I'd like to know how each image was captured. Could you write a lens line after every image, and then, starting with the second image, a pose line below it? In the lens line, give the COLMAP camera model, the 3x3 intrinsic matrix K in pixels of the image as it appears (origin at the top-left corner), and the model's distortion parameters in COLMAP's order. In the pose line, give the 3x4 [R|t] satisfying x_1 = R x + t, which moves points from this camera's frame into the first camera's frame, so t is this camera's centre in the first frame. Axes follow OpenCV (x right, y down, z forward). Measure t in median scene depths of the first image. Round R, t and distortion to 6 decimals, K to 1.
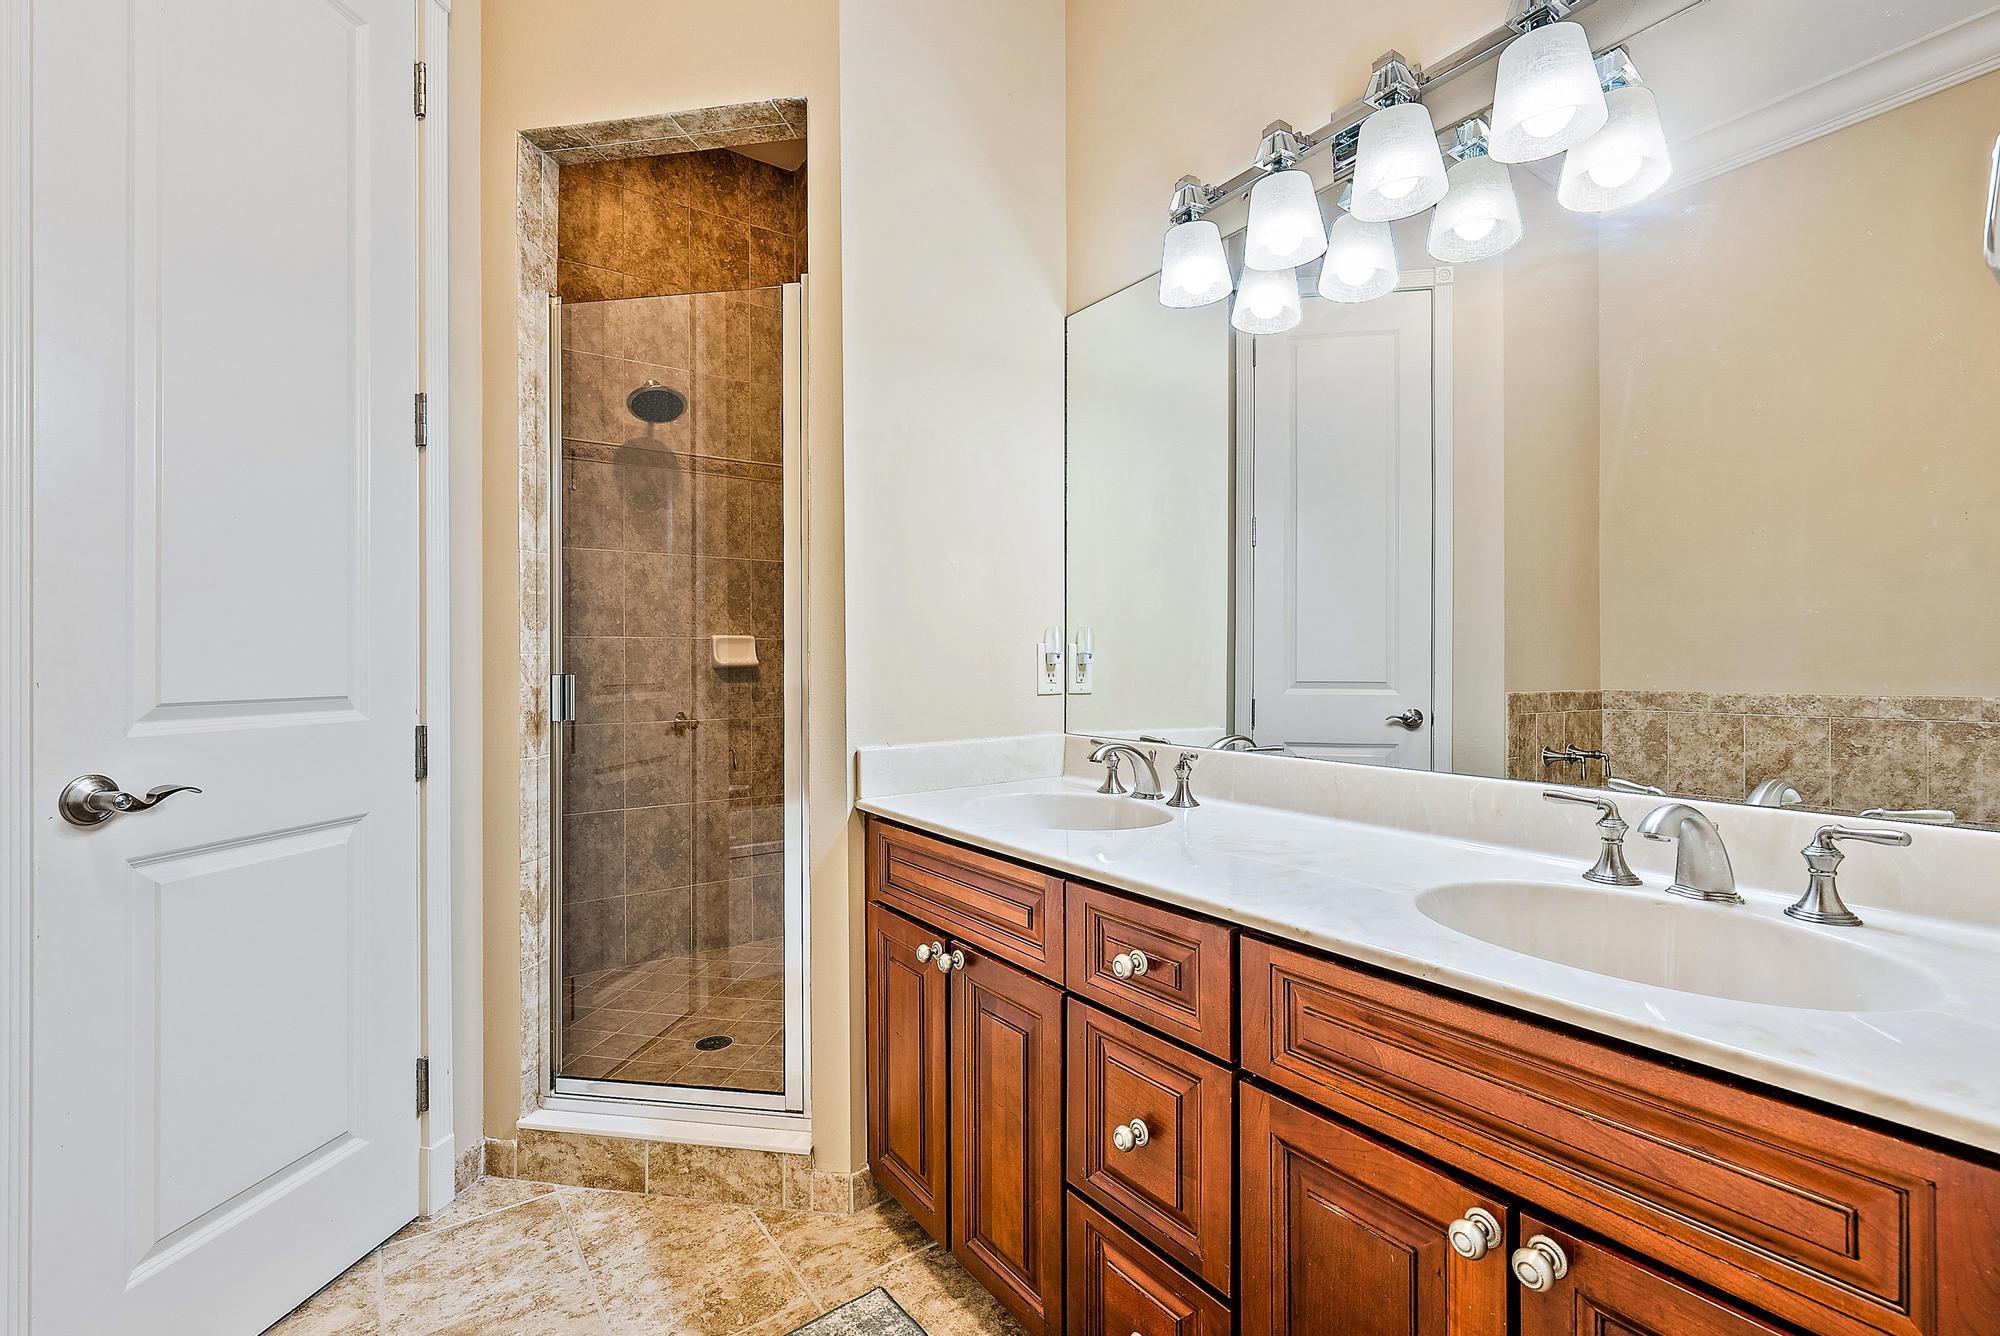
lens RADIAL K [[890.0, 0, 992.9], [0, 890.0, 658.6], [0, 0, 1]] dist [-0.001069, -0.000213]
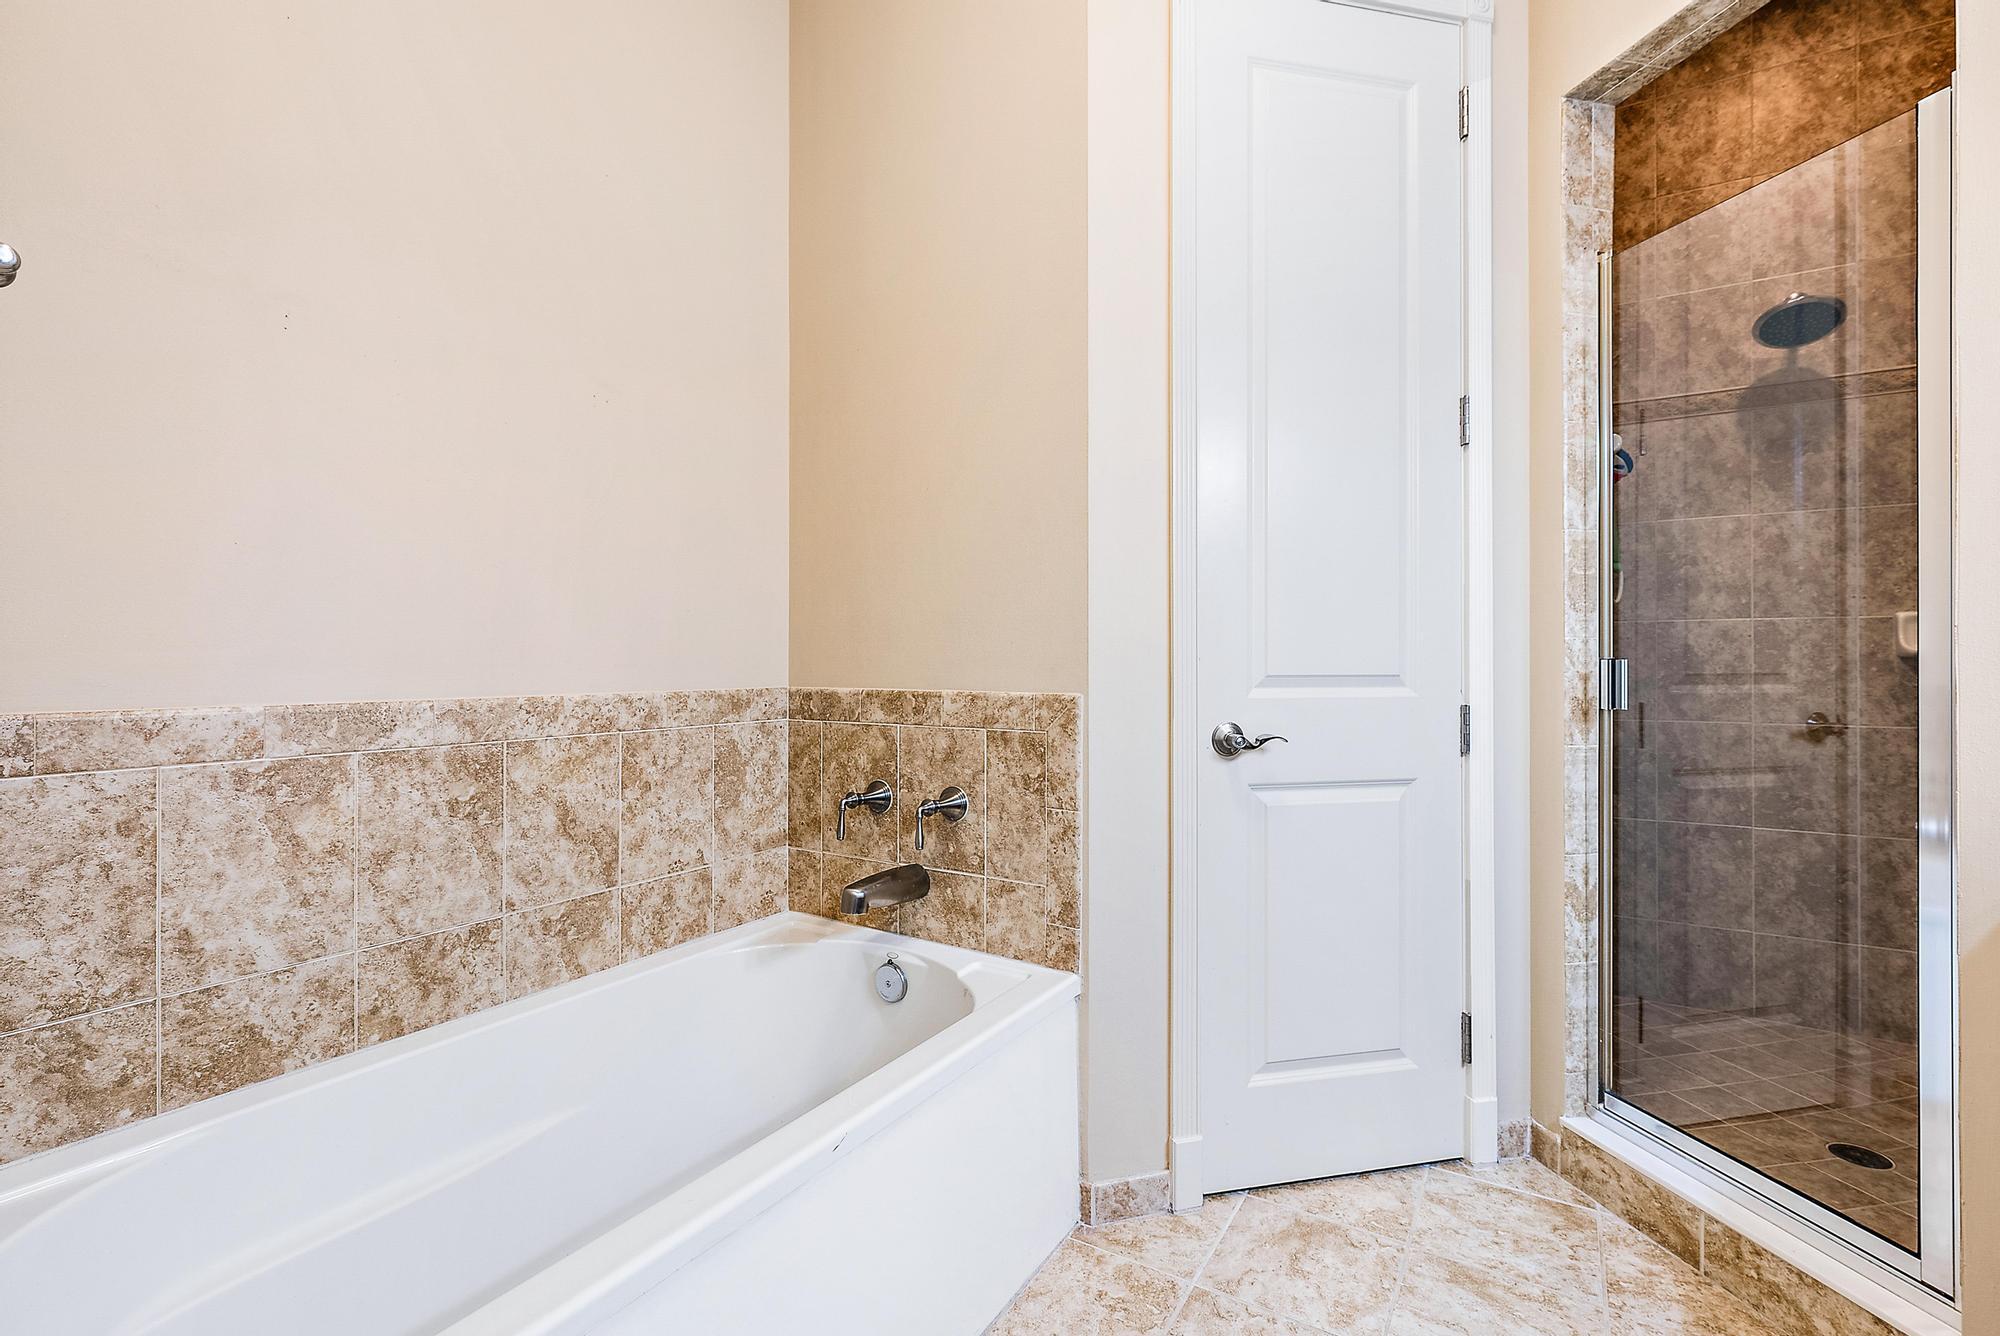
lens RADIAL K [[890.0, 0, 990.0], [0, 890.0, 659.2], [0, 0, 1]] dist [-0.001069, -0.000213]
pose [[0.384090, 0.007741, -0.923263, 0.119954], [0.000018, 0.999965, 0.008392, 0.010114], [0.923295, -0.003240, 0.384077, 0.050199]]
